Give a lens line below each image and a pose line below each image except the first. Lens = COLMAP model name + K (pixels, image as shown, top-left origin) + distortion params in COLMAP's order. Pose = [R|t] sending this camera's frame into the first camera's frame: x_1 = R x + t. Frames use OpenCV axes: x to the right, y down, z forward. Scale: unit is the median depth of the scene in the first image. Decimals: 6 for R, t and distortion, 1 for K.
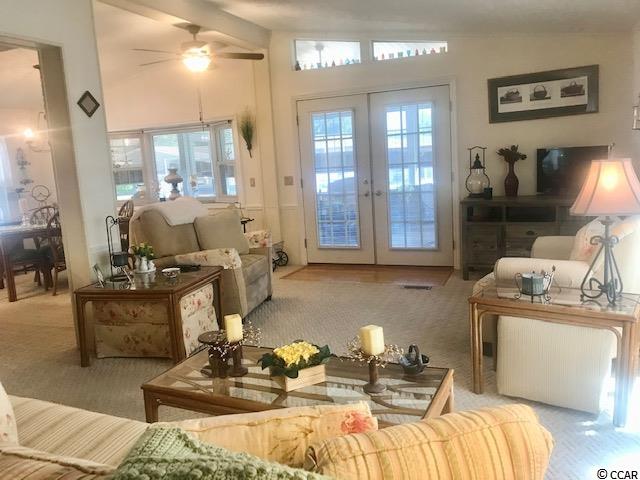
lens RADIAL K [[536.7, 0, 317.5], [0, 536.7, 242.7], [0, 0, 1]] dist [0.046916, -0.035167]
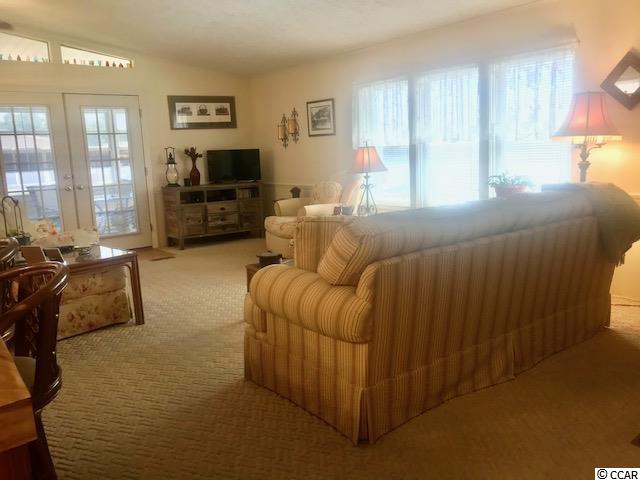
lens RADIAL K [[536.7, 0, 317.3], [0, 536.7, 237.0], [0, 0, 1]] dist [0.046916, -0.035167]
pose [[0.517634, -0.100197, 0.849715, -0.623607], [0.143028, 0.989278, 0.029523, 0.045320], [-0.843563, 0.106251, 0.526415, 0.053074]]
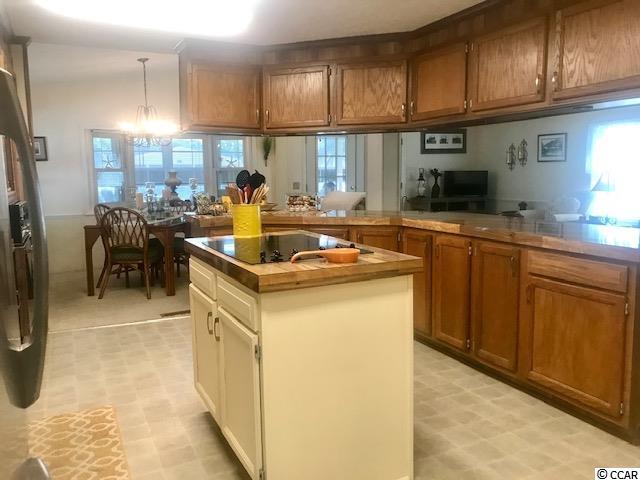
lens RADIAL K [[536.7, 0, 321.1], [0, 536.7, 238.6], [0, 0, 1]] dist [0.046916, -0.035167]
pose [[0.672420, -0.037540, 0.739217, -1.135682], [0.086023, 0.995909, -0.027674, 0.059610], [-0.735154, 0.082198, 0.672898, 0.125290]]
